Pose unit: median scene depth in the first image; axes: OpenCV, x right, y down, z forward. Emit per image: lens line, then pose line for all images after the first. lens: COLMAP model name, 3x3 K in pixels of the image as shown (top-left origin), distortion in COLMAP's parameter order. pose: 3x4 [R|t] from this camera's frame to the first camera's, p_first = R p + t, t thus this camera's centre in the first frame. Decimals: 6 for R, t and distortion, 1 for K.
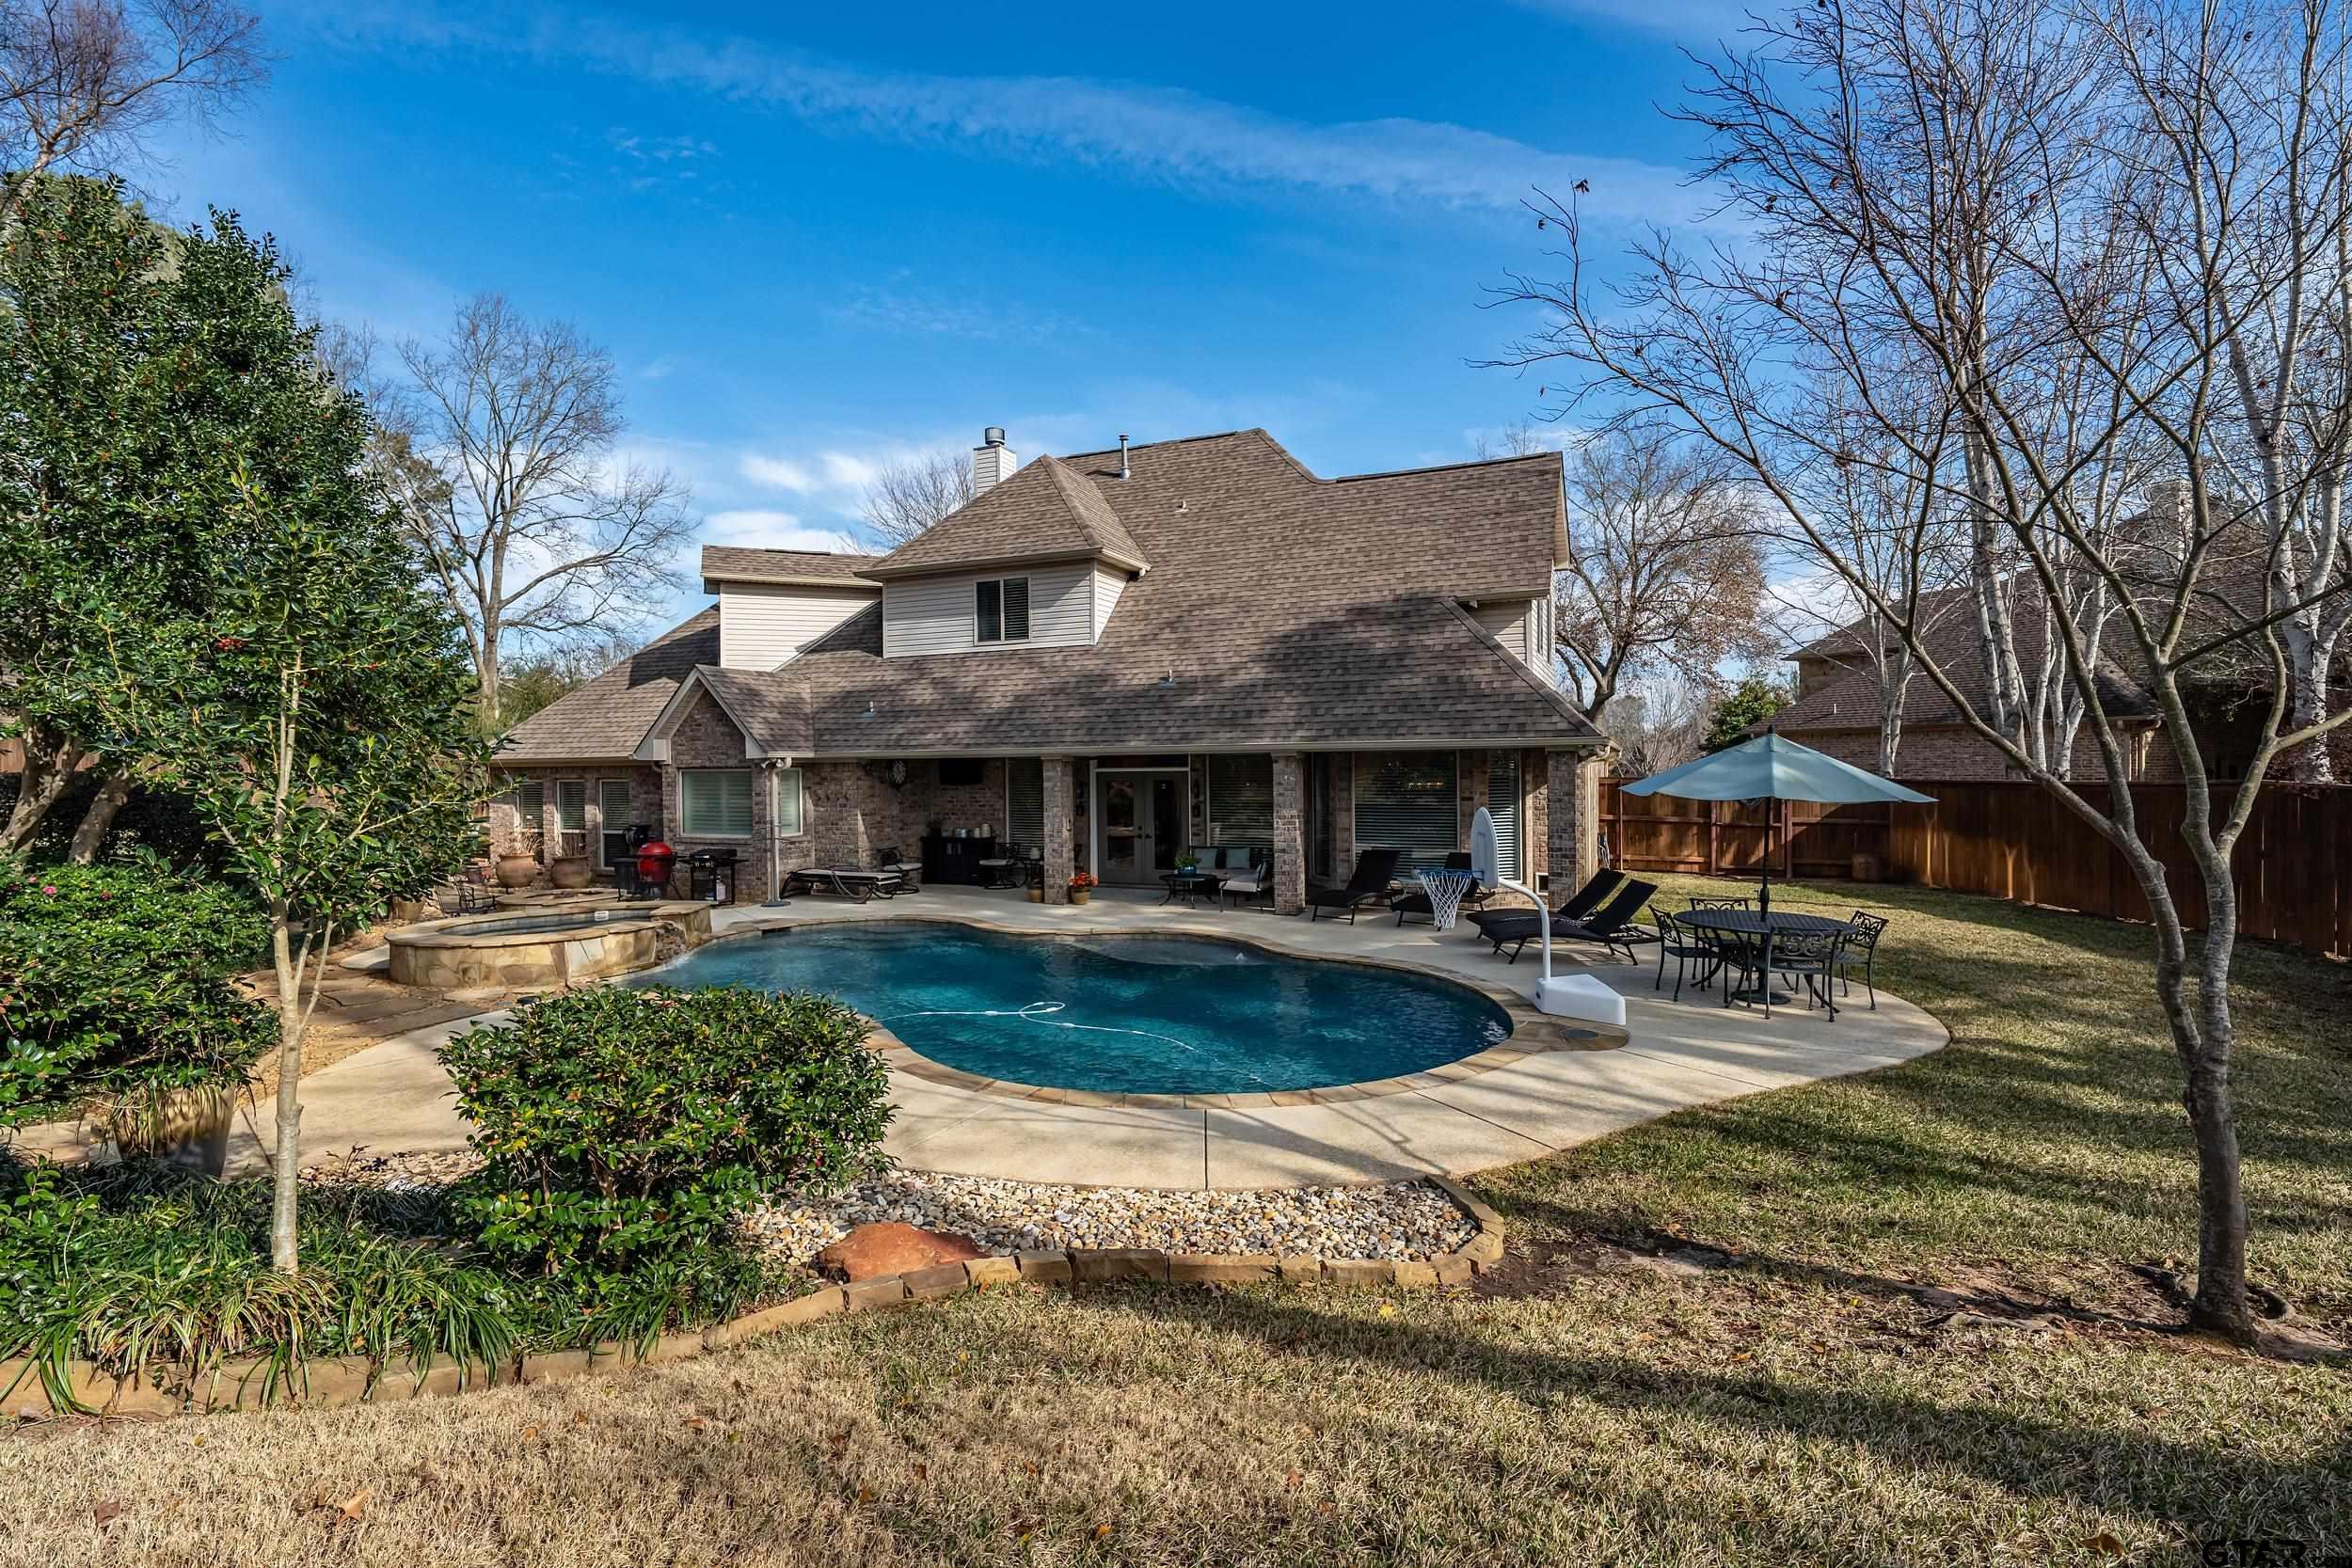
lens RADIAL K [[1070.1, 0, 1176.0], [0, 1070.1, 784.0], [0, 0, 1]] dist [0.018049, 0.000086]
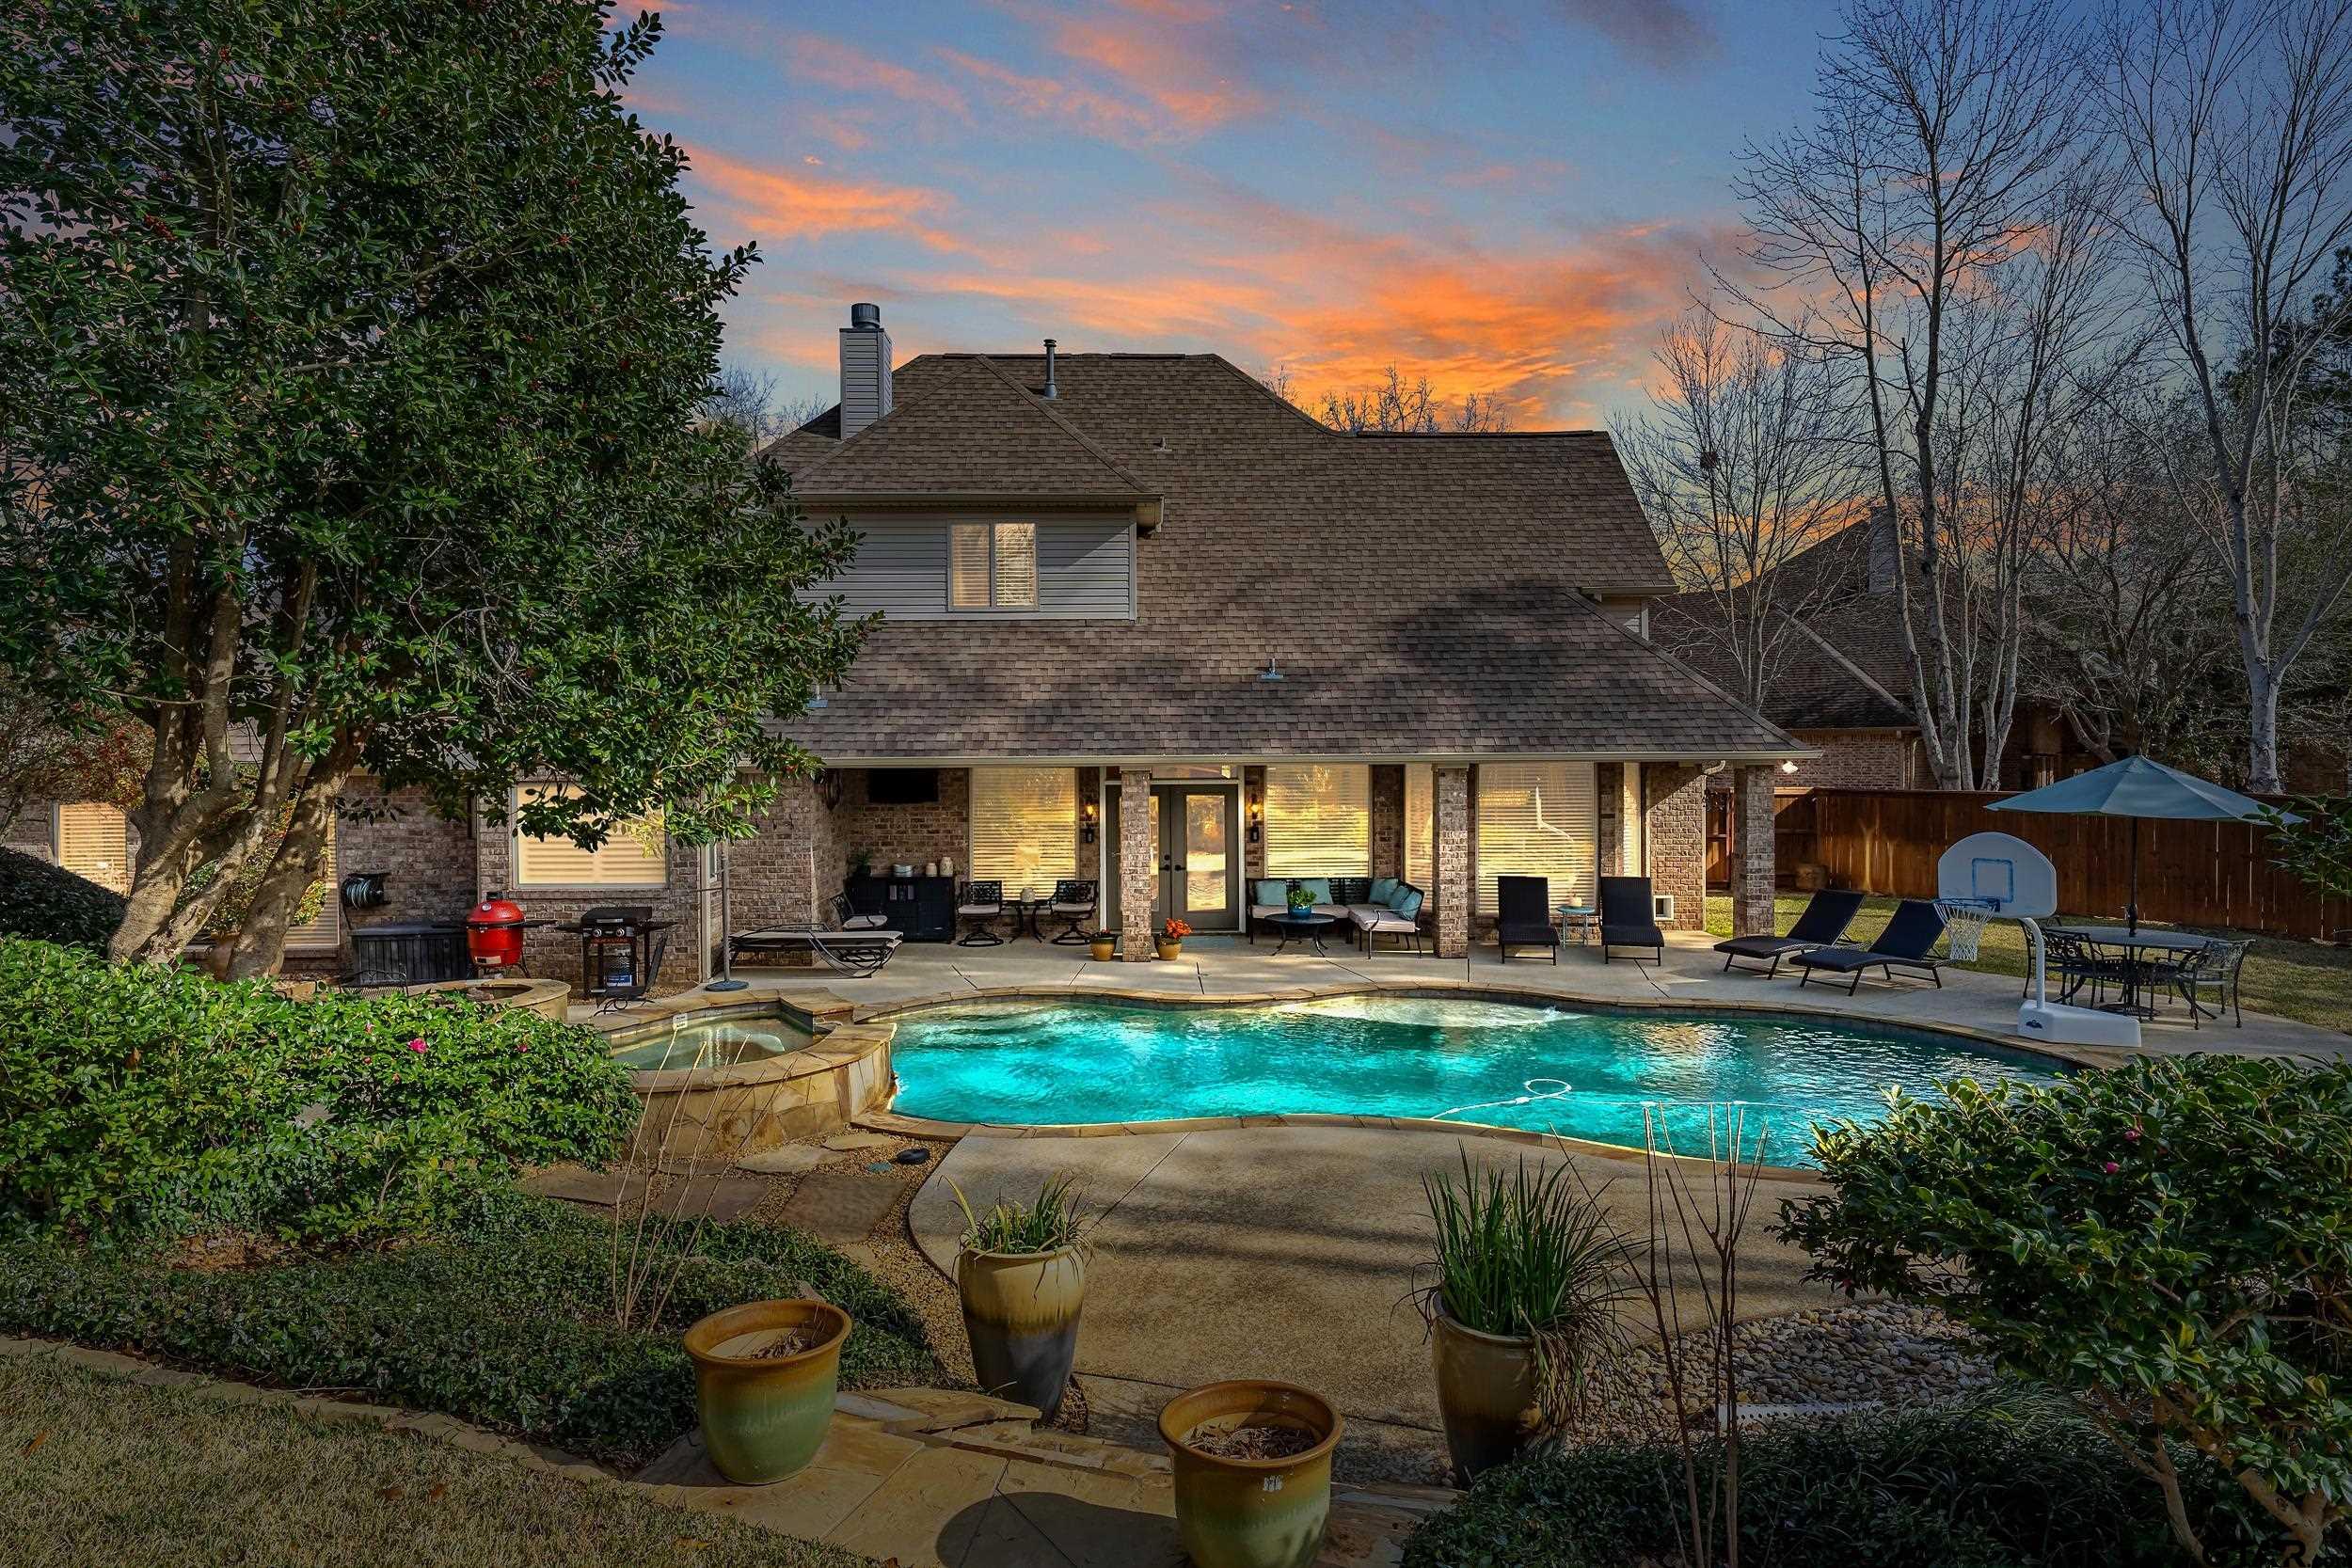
lens RADIAL K [[1347.0, 0, 1176.0], [0, 1347.0, 784.0], [0, 0, 1]] dist [0.000936, 0.000097]
pose [[0.913390, -0.004272, 0.407062, -0.450859], [0.003881, 0.999991, 0.001785, -0.014622], [-0.407066, -0.000051, 0.913399, 0.113166]]
